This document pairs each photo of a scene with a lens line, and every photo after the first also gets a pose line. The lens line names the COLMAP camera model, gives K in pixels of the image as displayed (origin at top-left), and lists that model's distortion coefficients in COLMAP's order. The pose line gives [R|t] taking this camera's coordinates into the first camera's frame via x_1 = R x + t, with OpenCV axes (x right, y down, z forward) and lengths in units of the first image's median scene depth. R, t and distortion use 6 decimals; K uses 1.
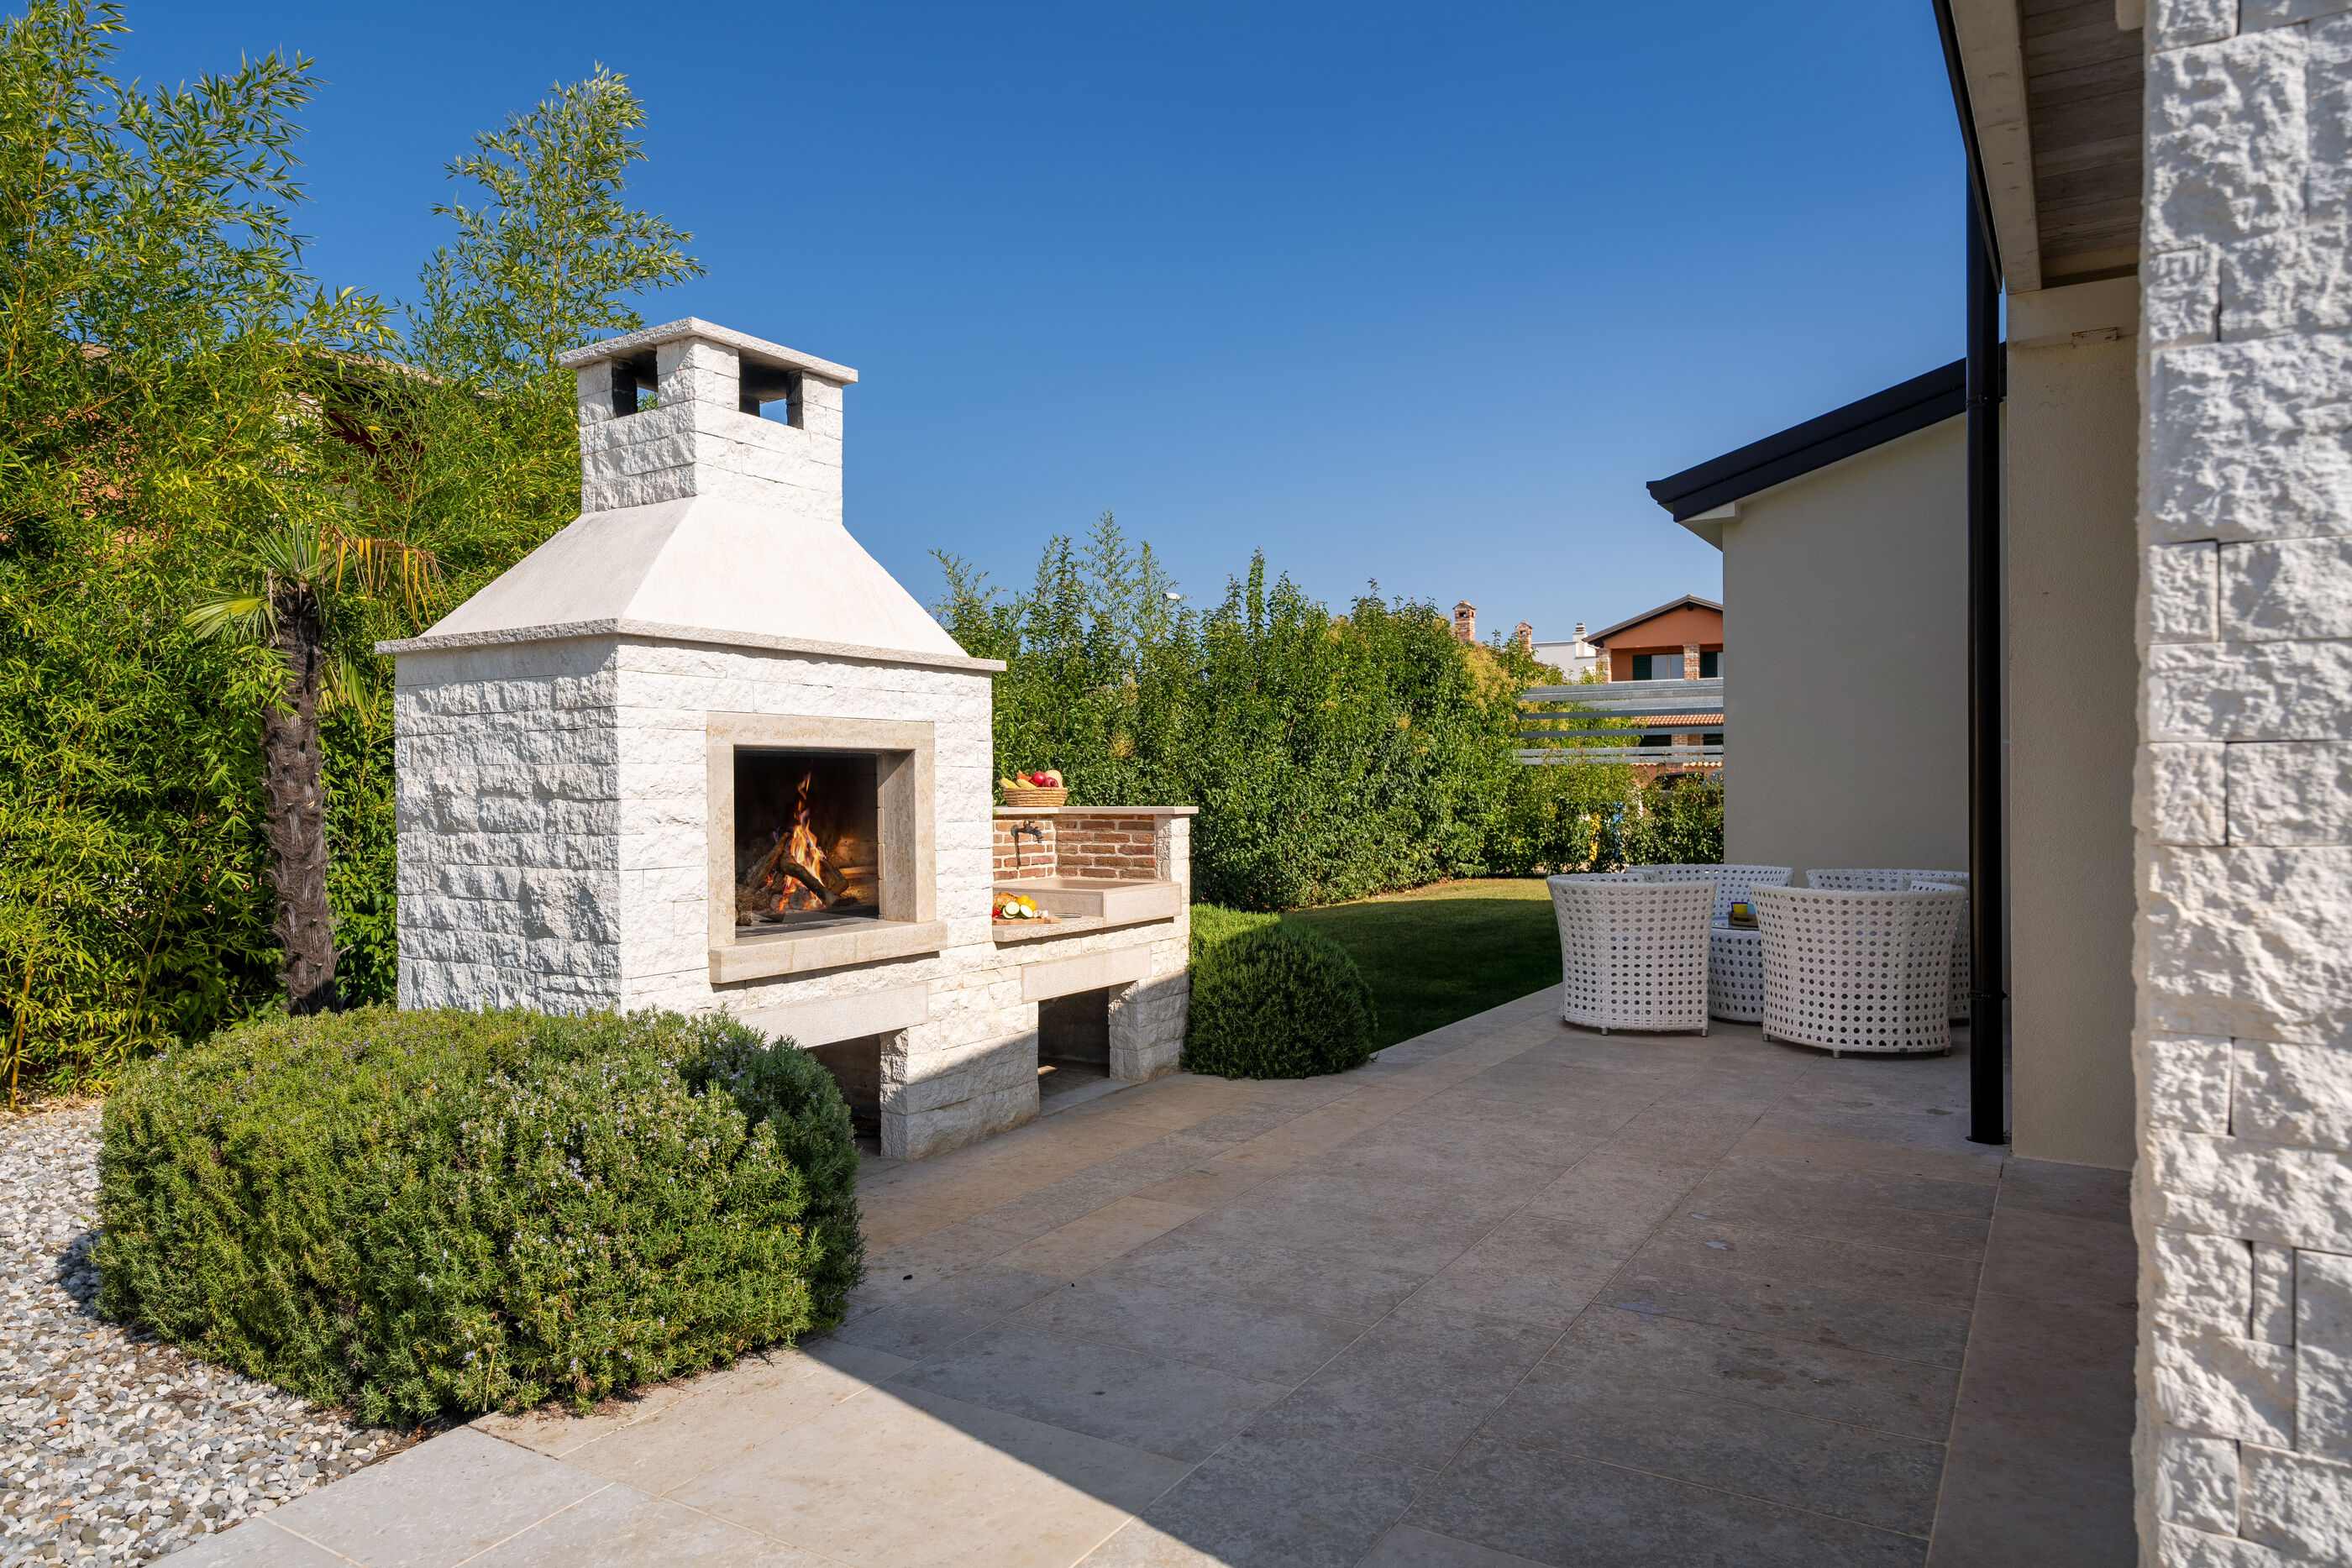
lens RADIAL K [[1464.2, 0, 1210.9], [0, 1464.2, 763.7], [0, 0, 1]] dist [-0.011461, 0.001666]
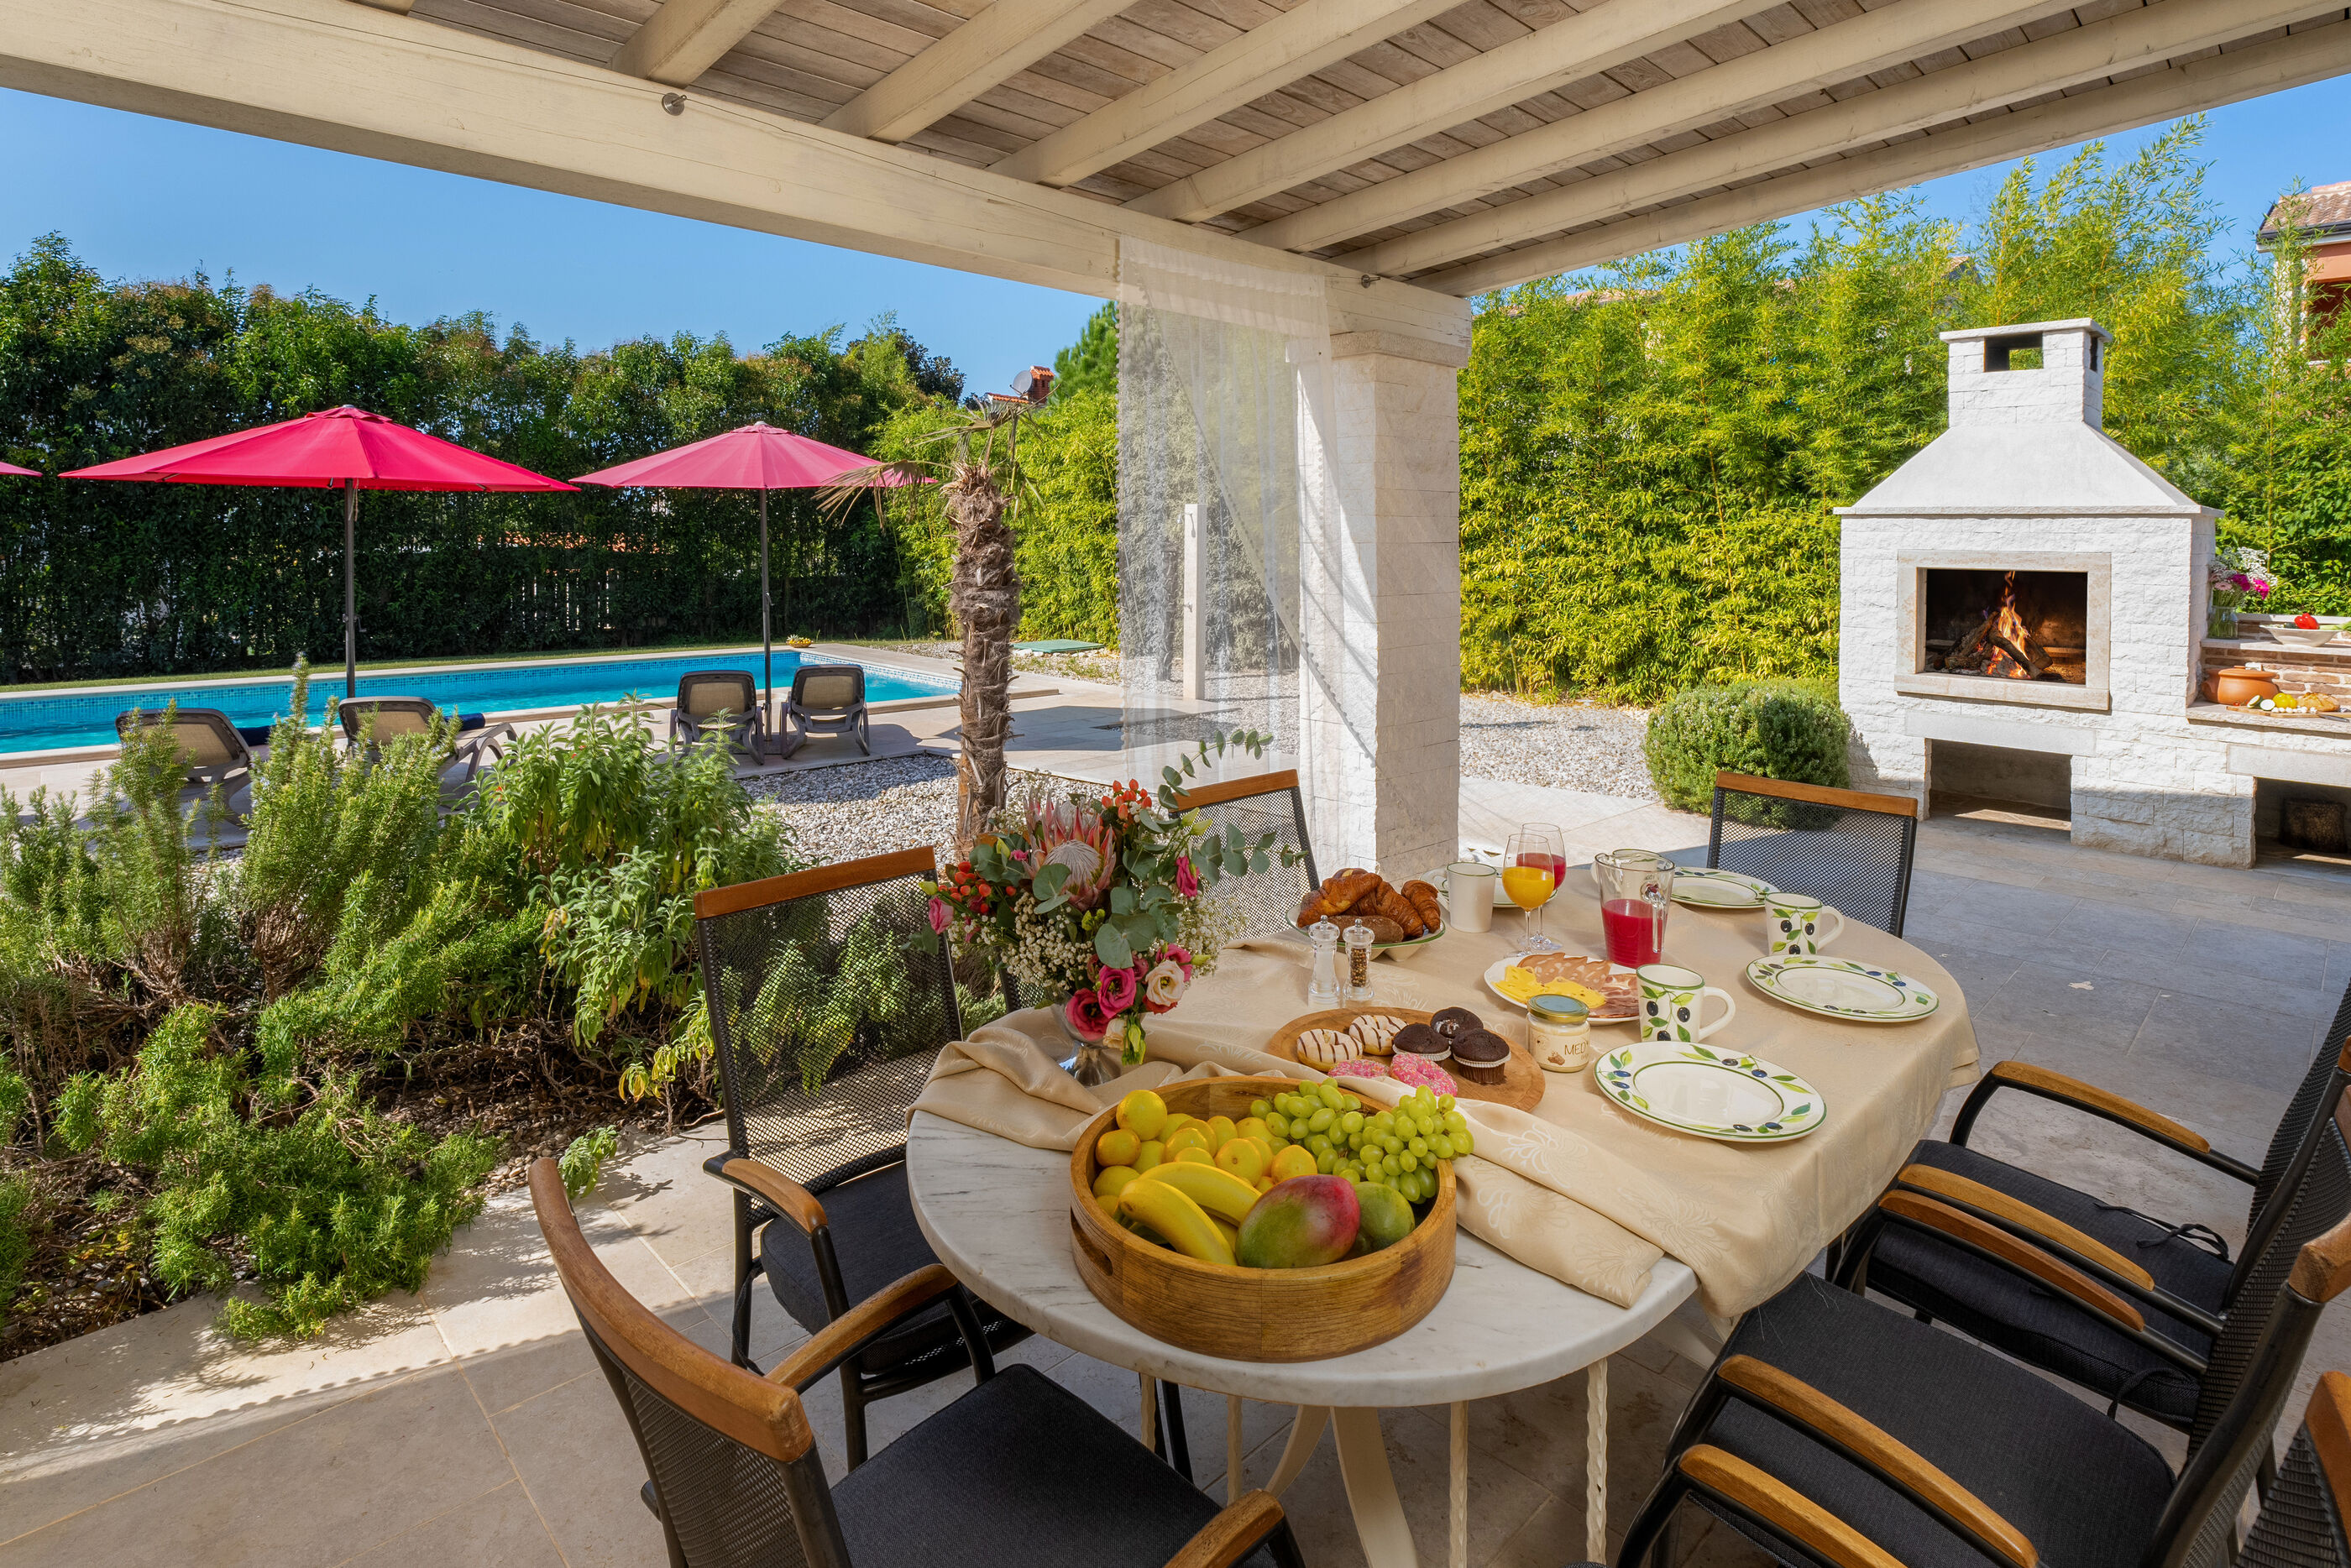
lens RADIAL K [[1251.1, 0, 1153.1], [0, 1251.1, 574.4], [0, 0, 1]] dist [-0.014107, 0.004708]
pose [[-0.290136, 0.037578, -0.956247, 1.363204], [0.007162, 0.999286, 0.037097, -0.064635], [0.956959, 0.003914, -0.290198, 0.482161]]
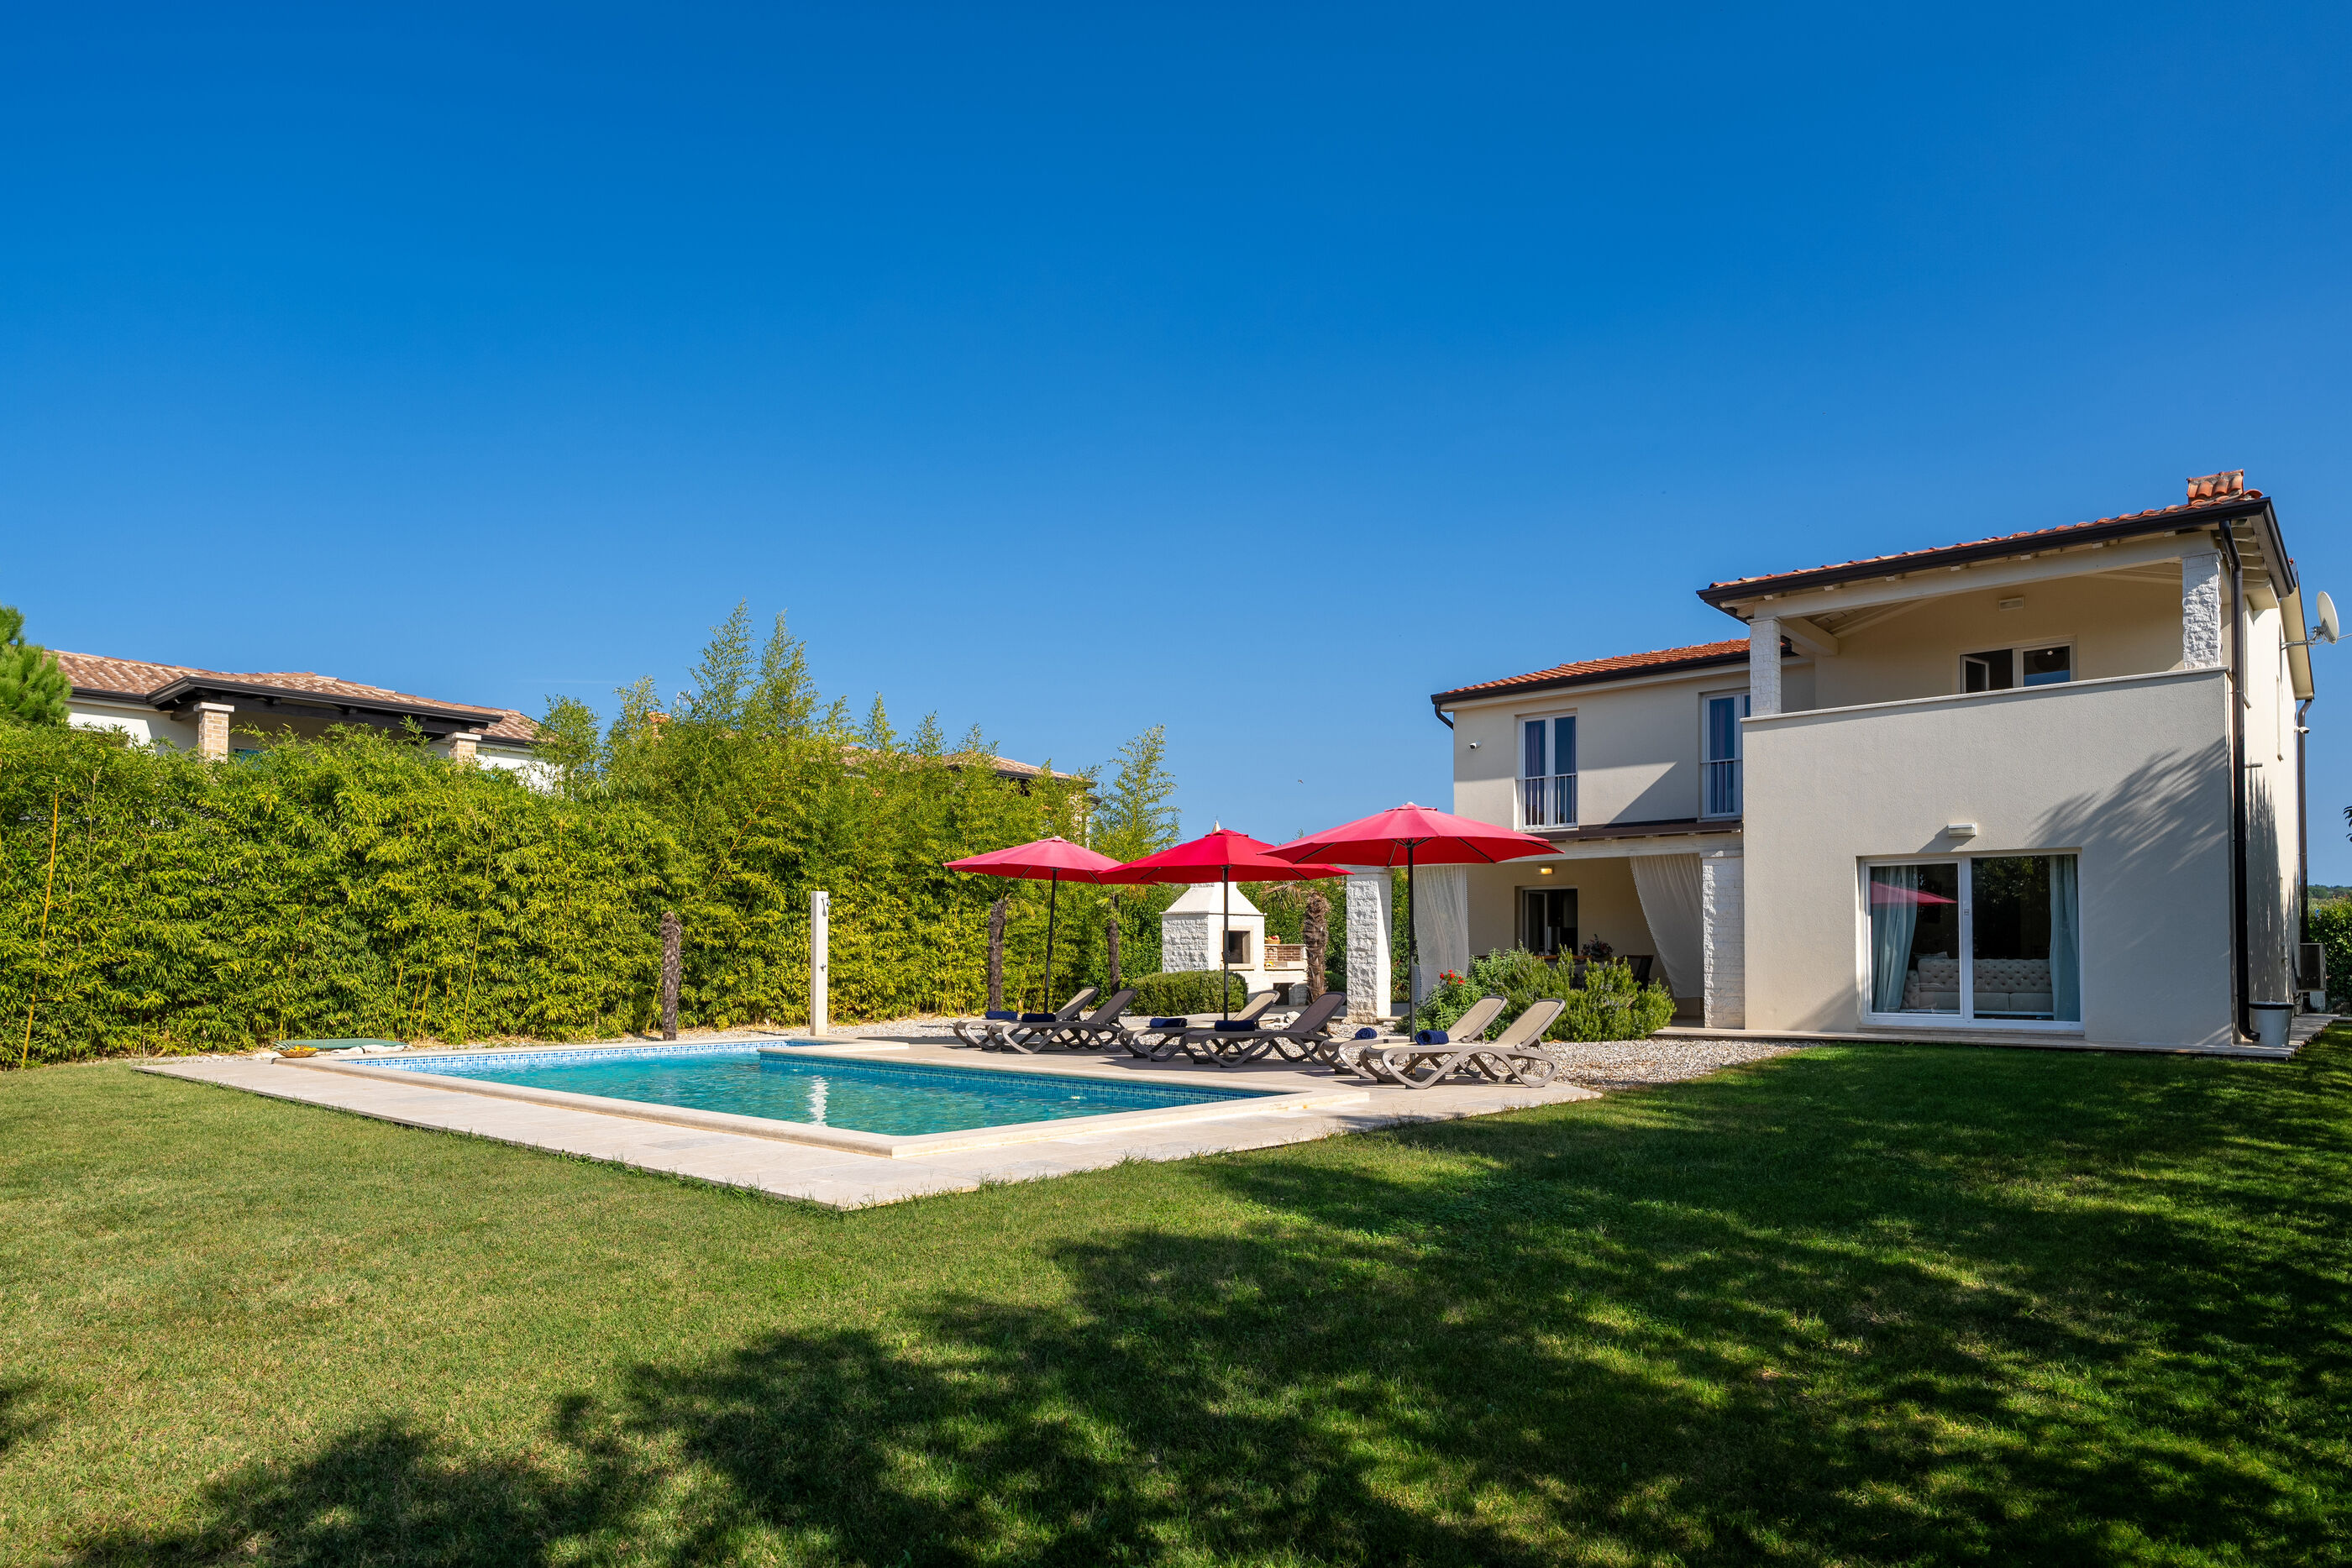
lens RADIAL K [[1453.4, 0, 1225.4], [0, 1453.4, 935.3], [0, 0, 1]] dist [0.005856, -0.004330]
pose [[0.988969, 0.006559, -0.147978, 0.511364], [-0.006752, 0.999977, -0.000800, 0.010422], [0.147970, 0.001790, 0.988990, -4.420259]]
